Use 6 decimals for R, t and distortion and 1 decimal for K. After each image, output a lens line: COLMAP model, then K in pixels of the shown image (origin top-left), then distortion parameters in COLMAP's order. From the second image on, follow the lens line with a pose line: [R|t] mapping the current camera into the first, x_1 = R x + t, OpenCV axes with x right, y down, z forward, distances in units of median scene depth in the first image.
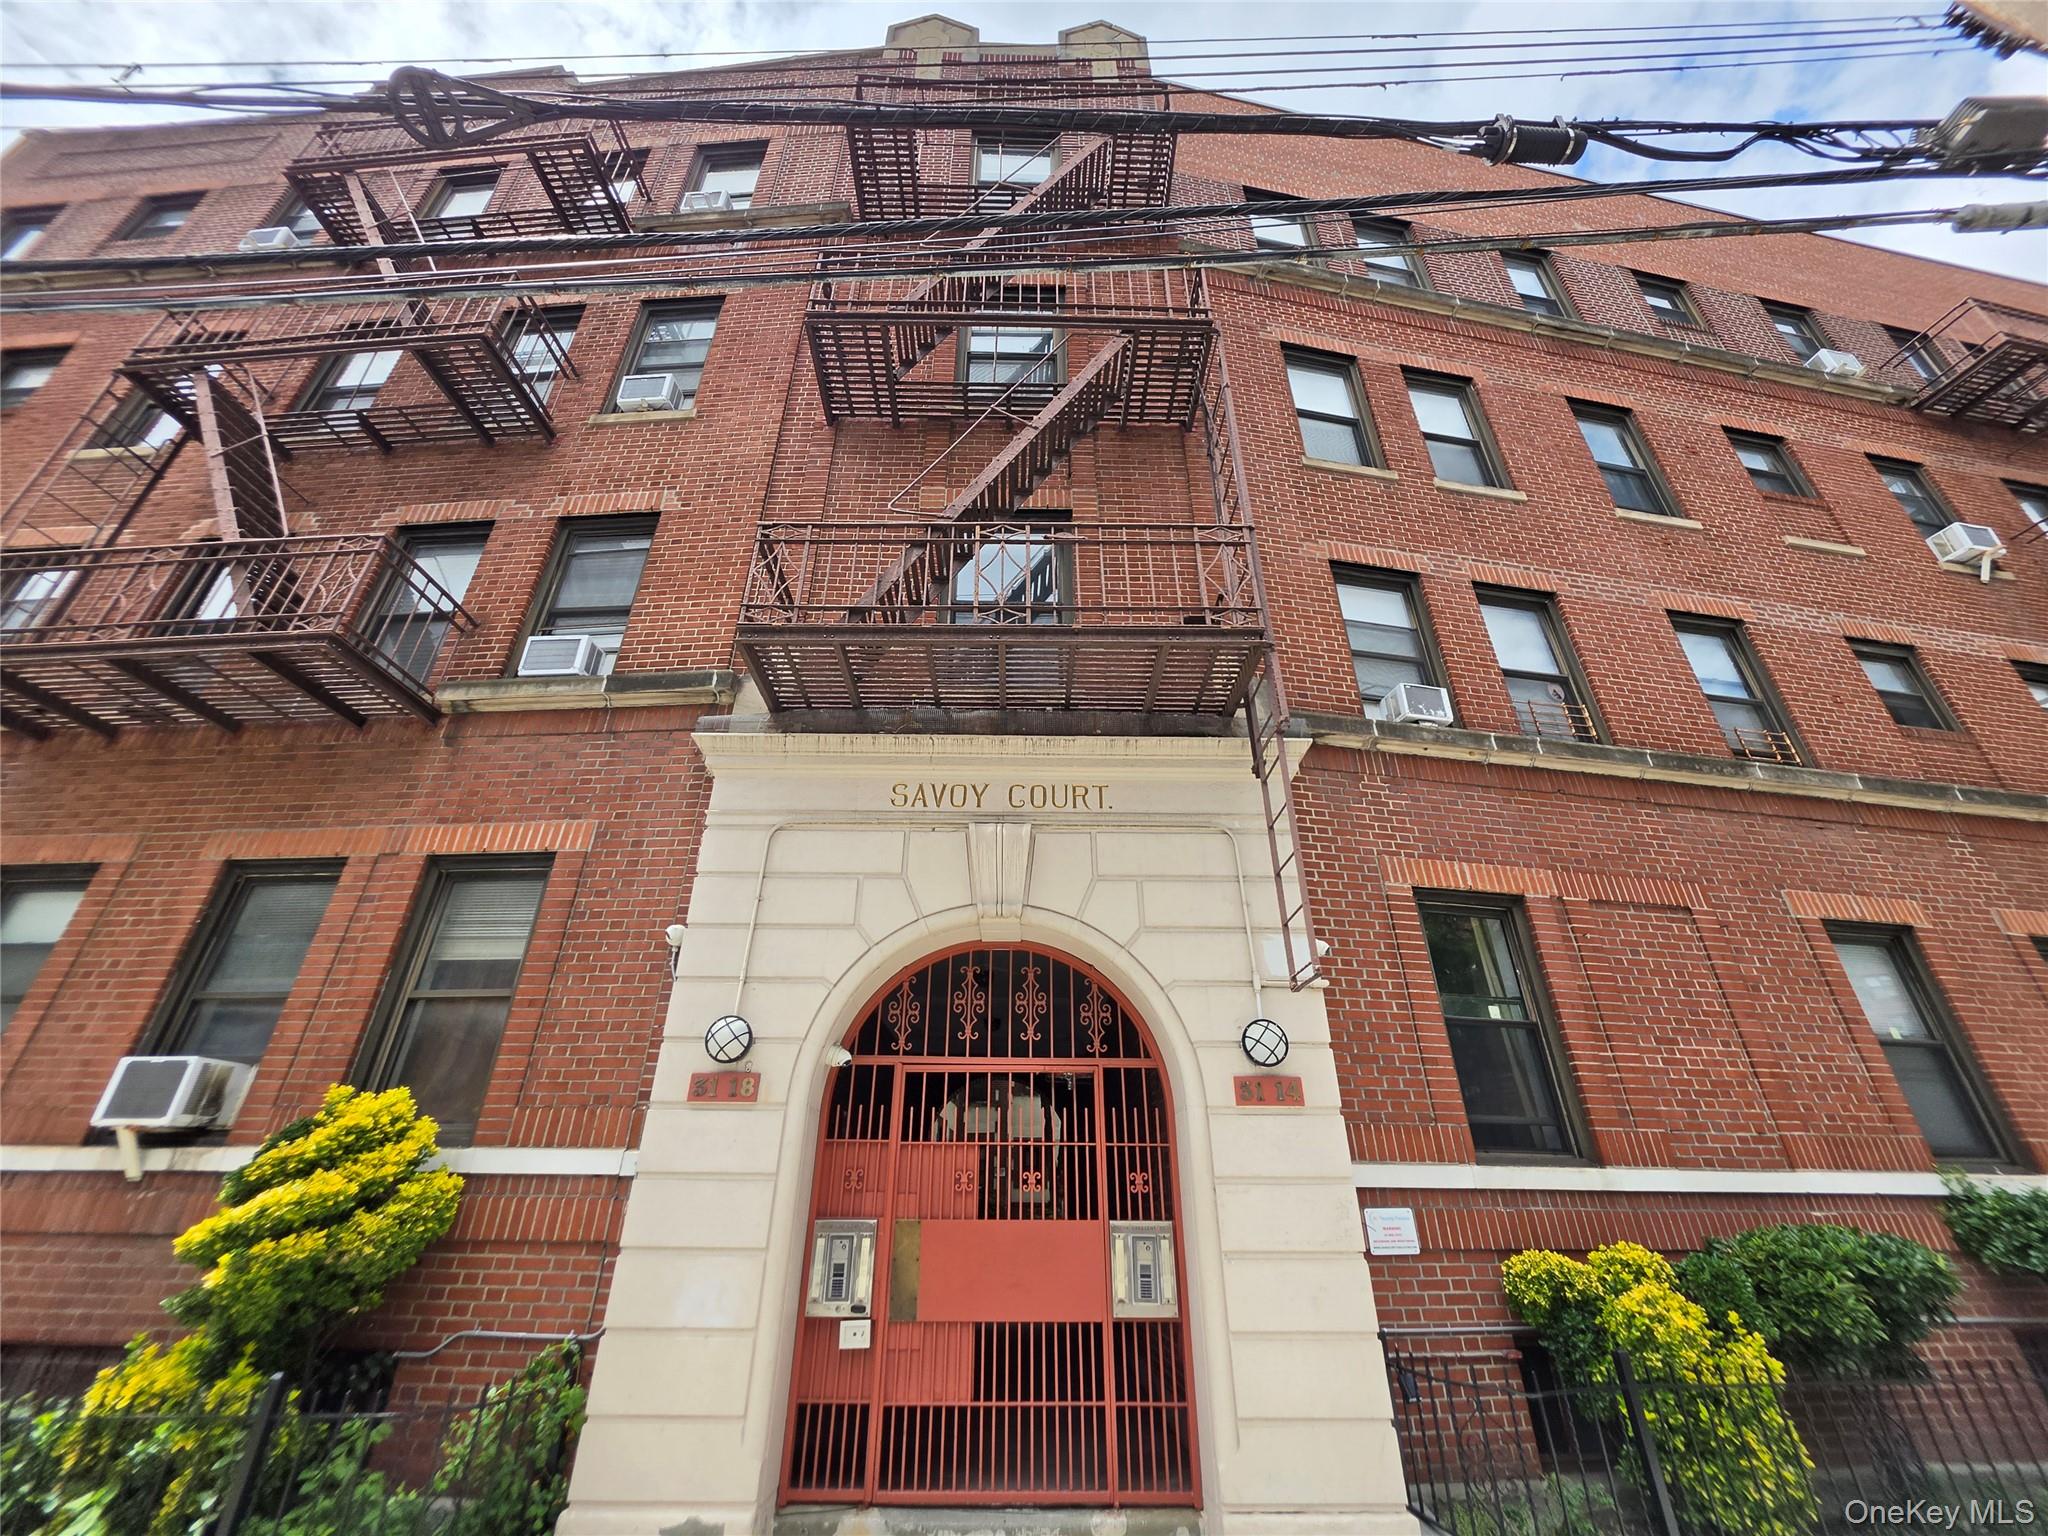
lens RADIAL K [[836.2, 0, 1020.8], [0, 836.2, 762.6], [0, 0, 1]] dist [-0.000874, 0.000185]
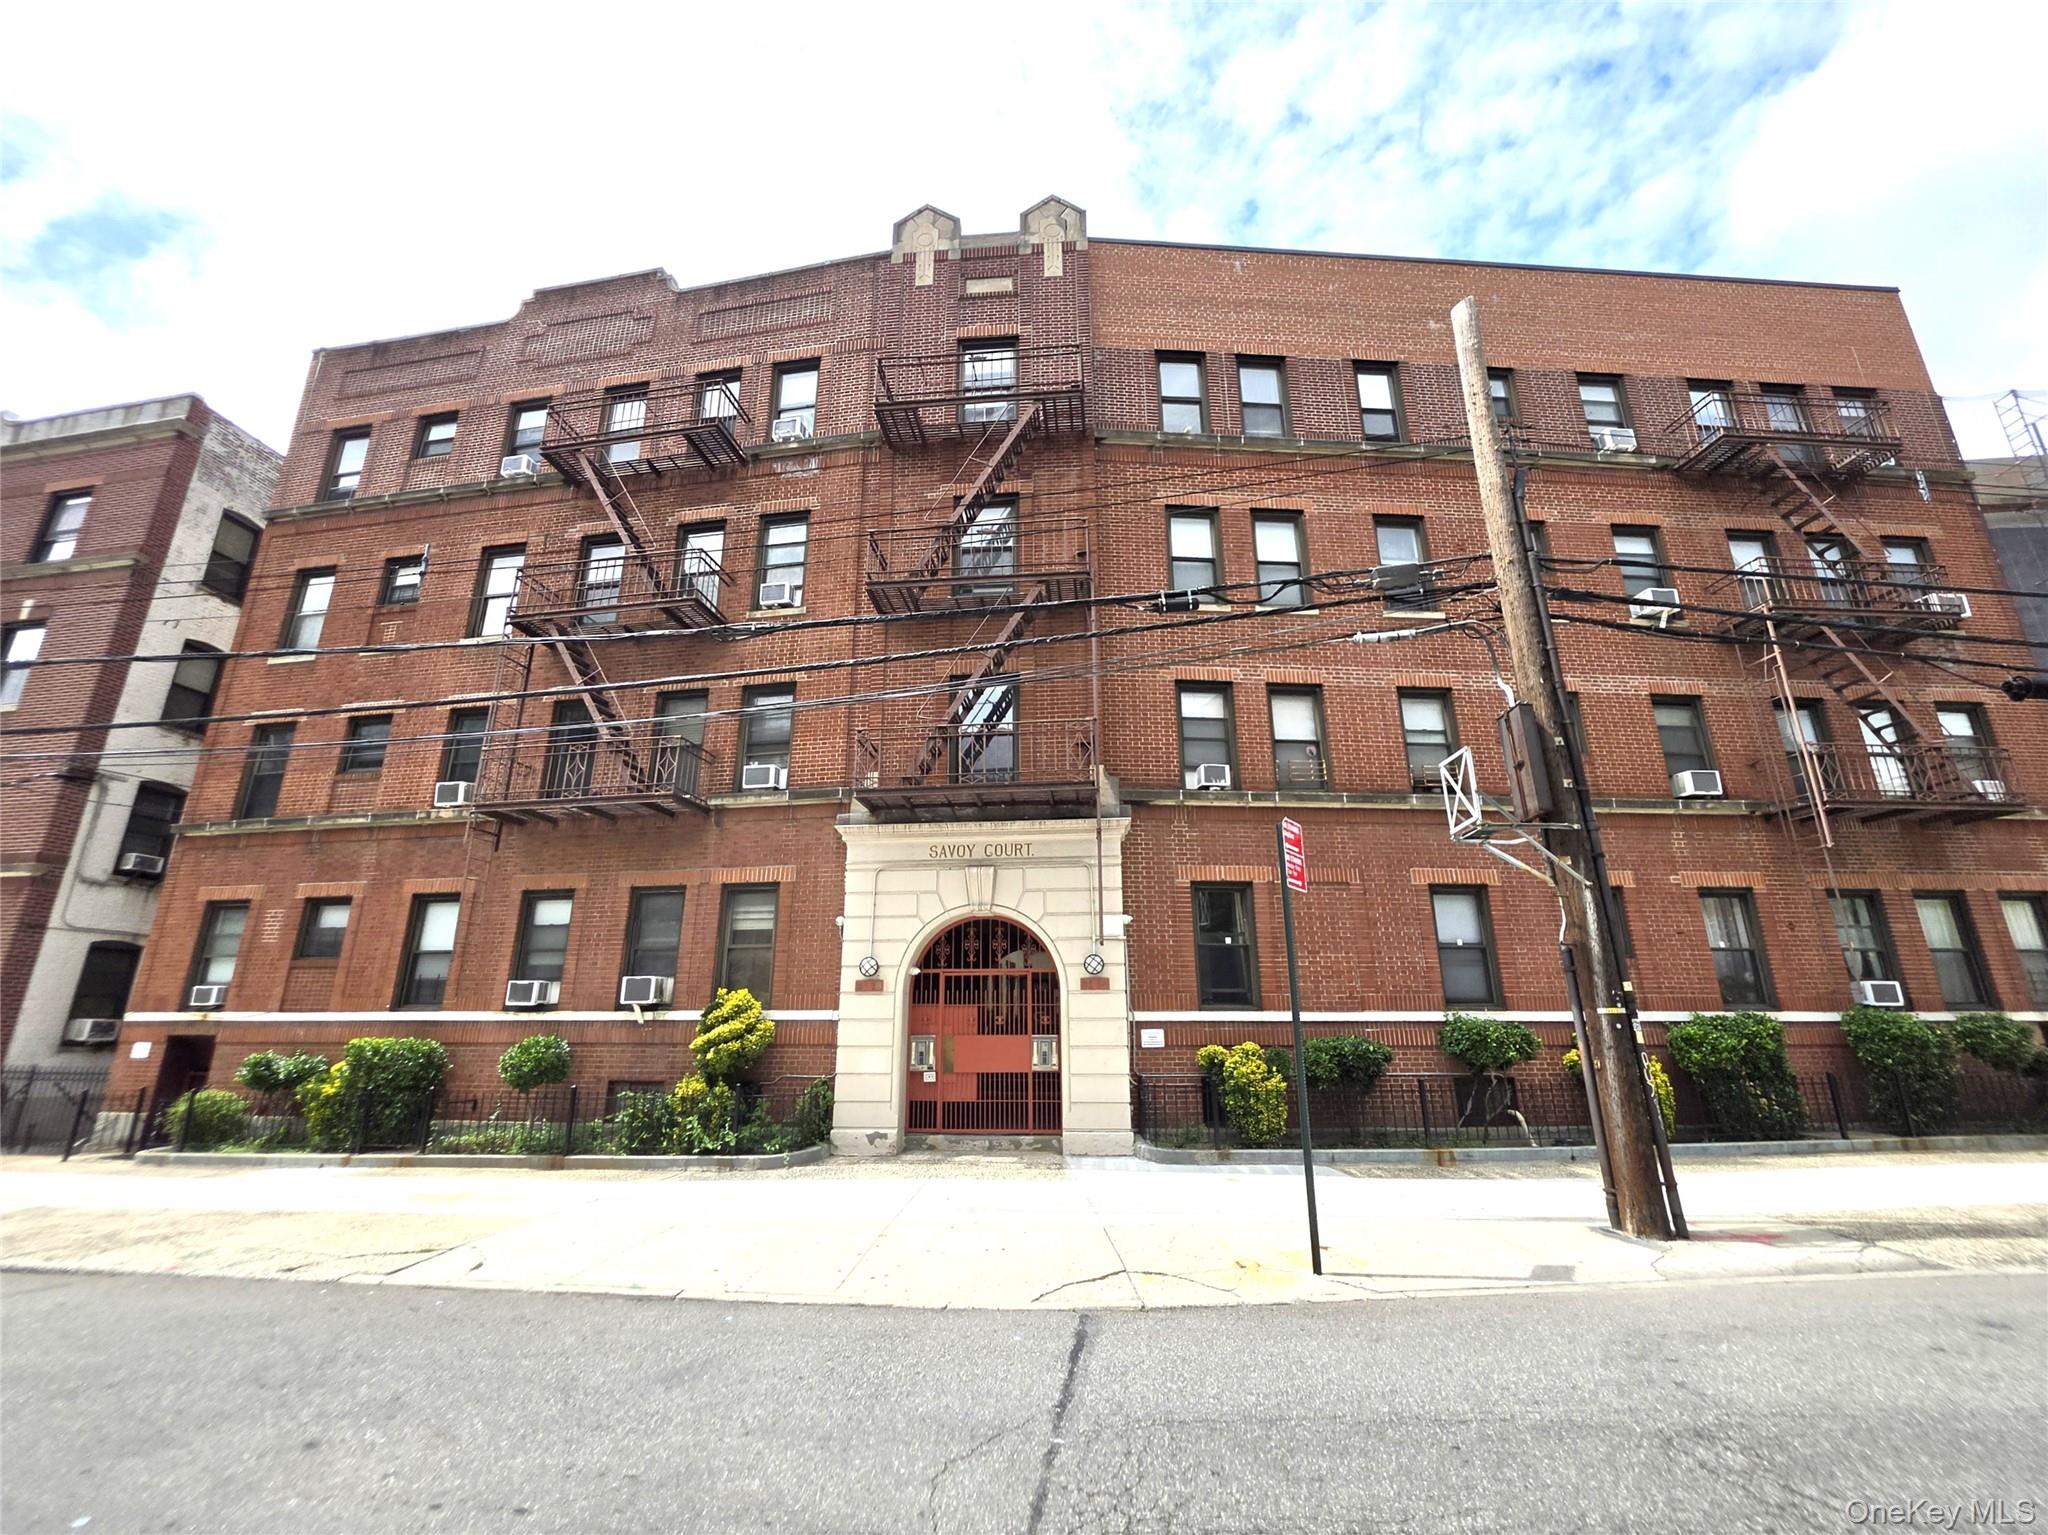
lens RADIAL K [[885.8, 0, 1012.4], [0, 885.8, 772.5], [0, 0, 1]] dist [0.002906, 0.000063]
pose [[0.993497, -0.039688, -0.106713, 0.321249], [0.061110, 0.976707, 0.205689, -0.647682], [0.096064, -0.210873, 0.972782, -1.196820]]
